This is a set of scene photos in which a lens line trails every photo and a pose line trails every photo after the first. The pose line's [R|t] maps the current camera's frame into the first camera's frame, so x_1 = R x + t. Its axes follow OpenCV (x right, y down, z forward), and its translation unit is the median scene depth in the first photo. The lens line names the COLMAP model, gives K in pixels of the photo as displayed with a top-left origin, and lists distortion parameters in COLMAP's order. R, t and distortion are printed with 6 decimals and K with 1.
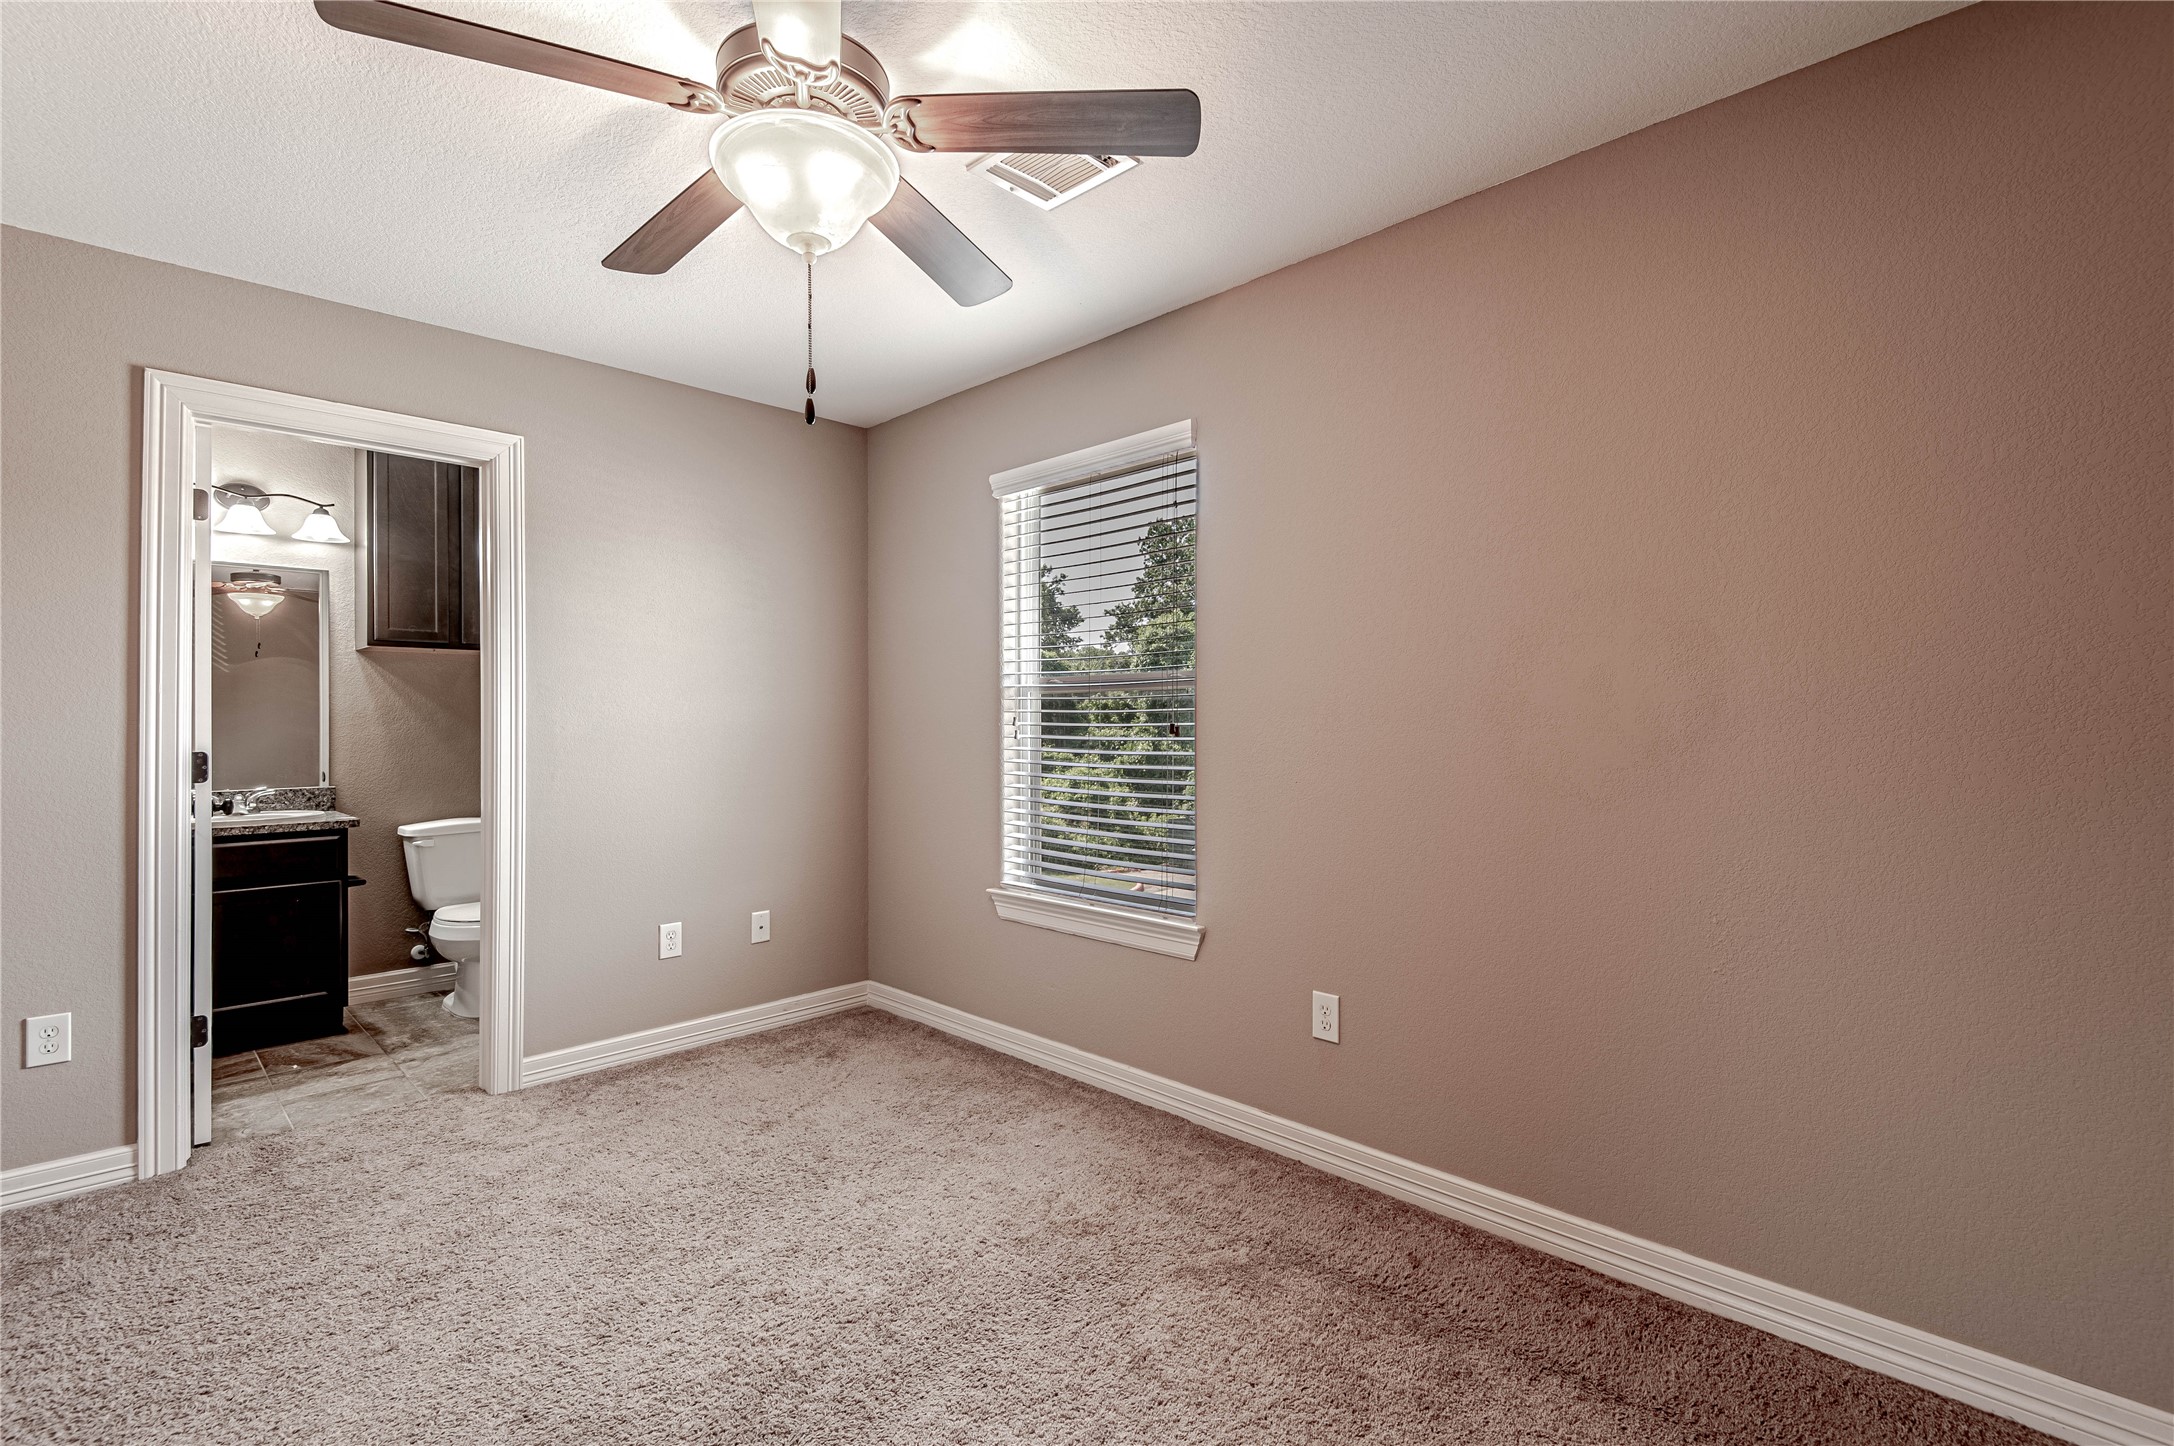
lens RADIAL K [[962.6, 0, 1064.8], [0, 962.6, 728.3], [0, 0, 1]] dist [0.010587, -0.010341]
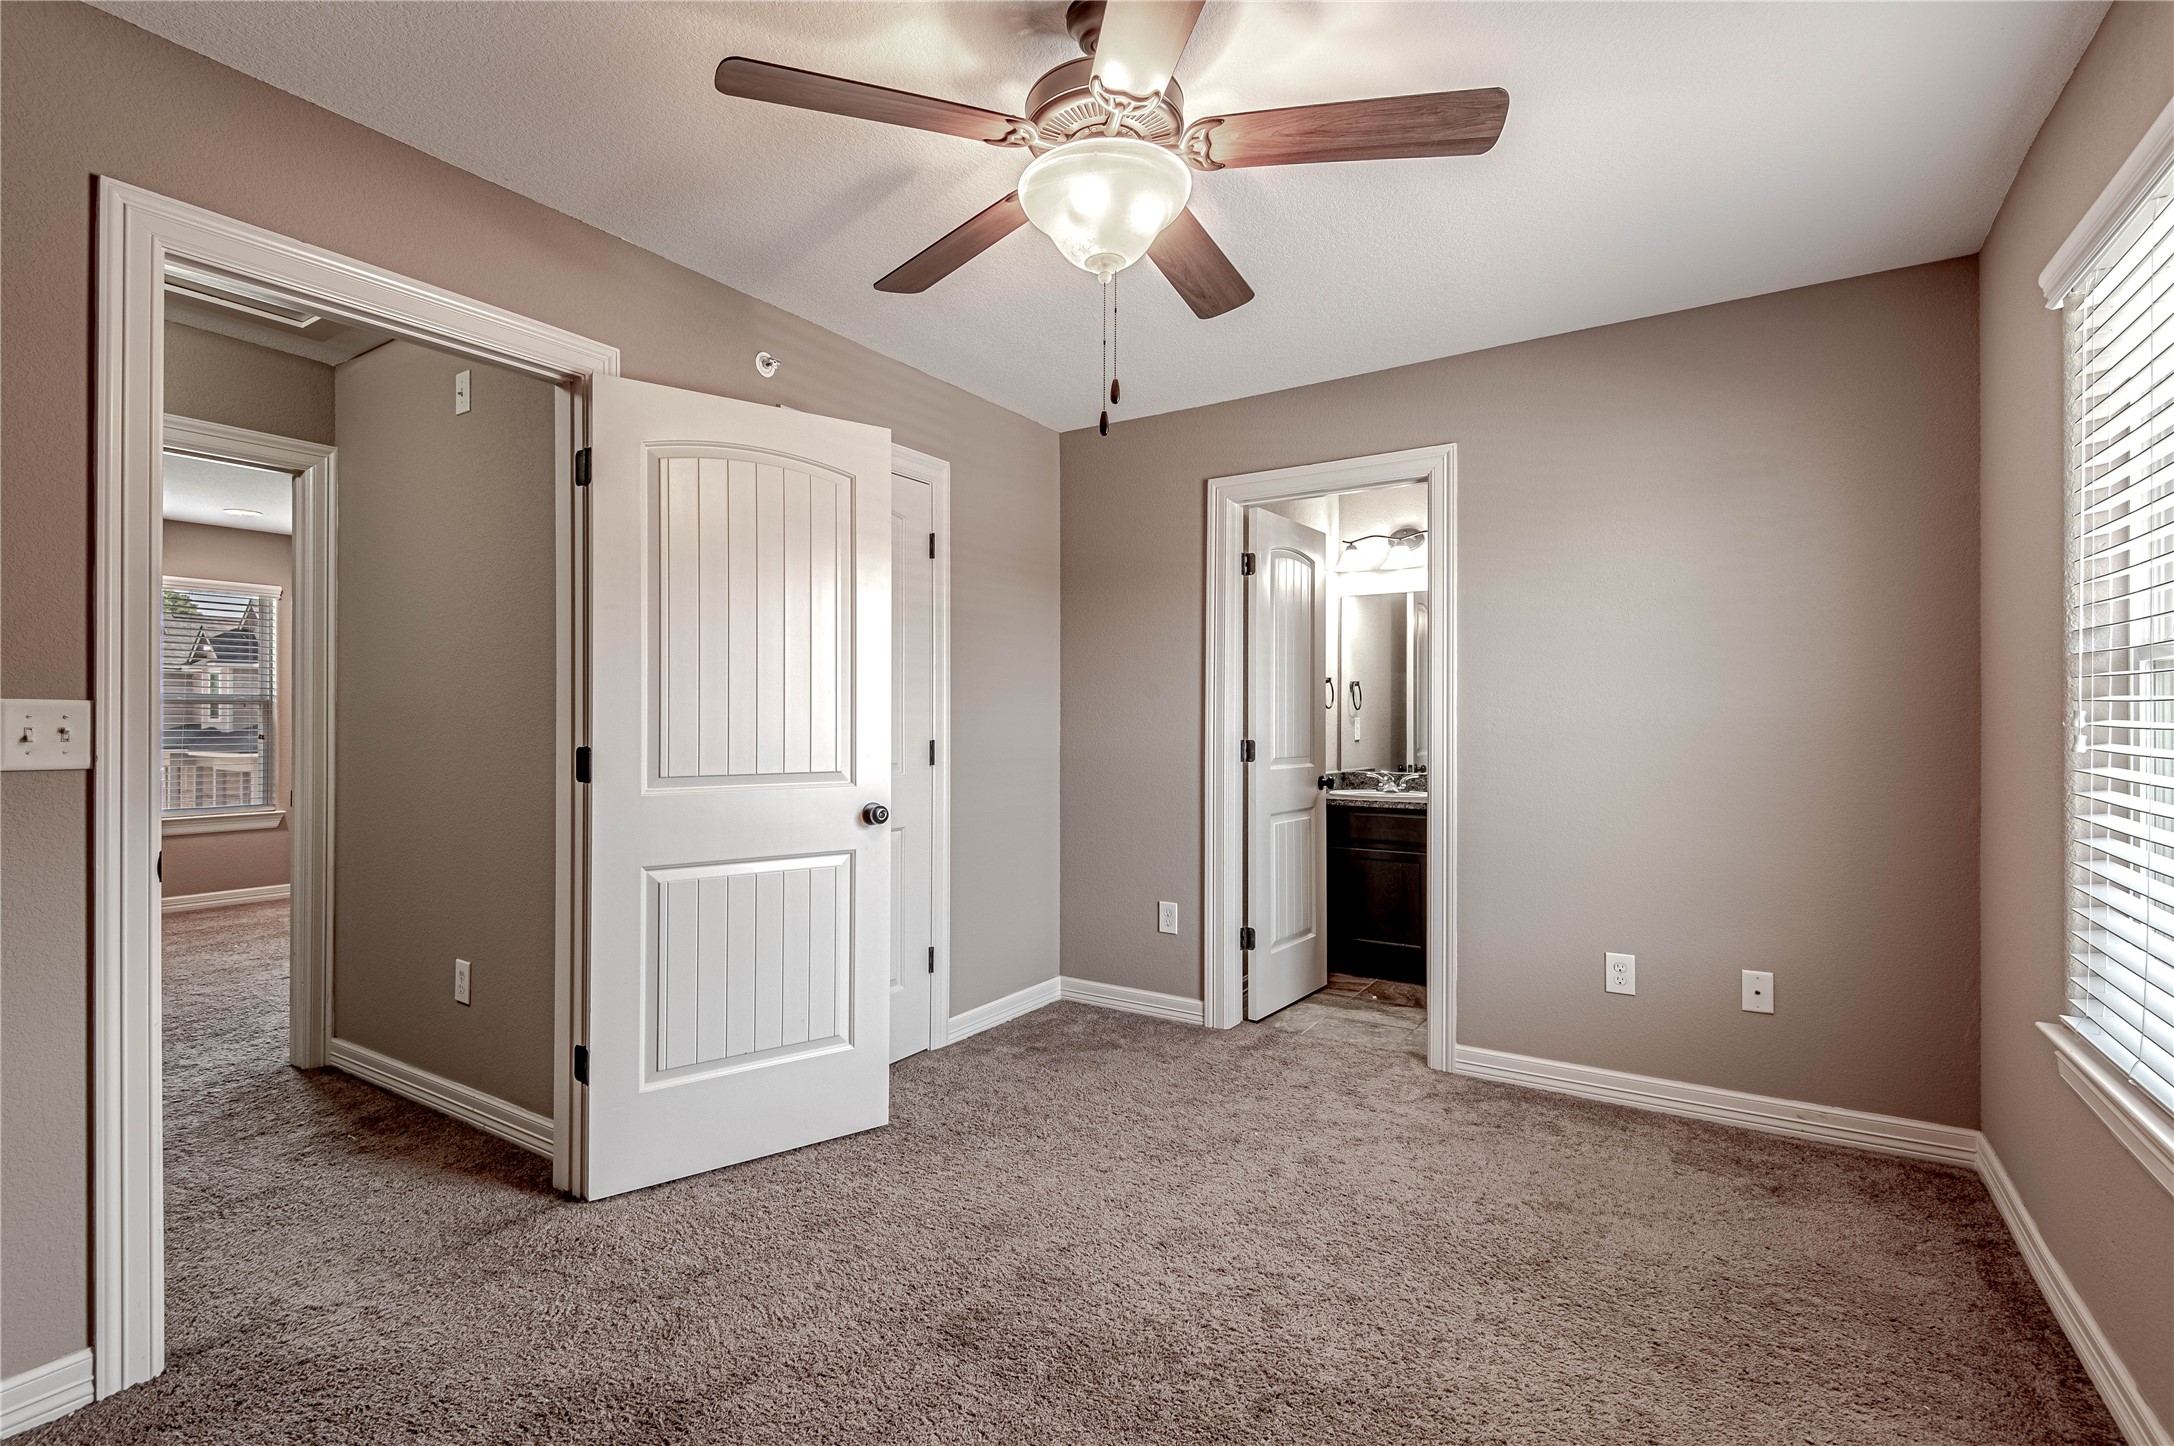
lens RADIAL K [[1018.0, 0, 1099.2], [0, 1018.0, 719.2], [0, 0, 1]] dist [0.014865, -0.011163]
pose [[0.226735, 0.003258, -0.973951, 0.424985], [-0.011283, 0.999936, 0.000719, -0.002733], [0.973891, 0.010826, 0.226758, 0.384768]]
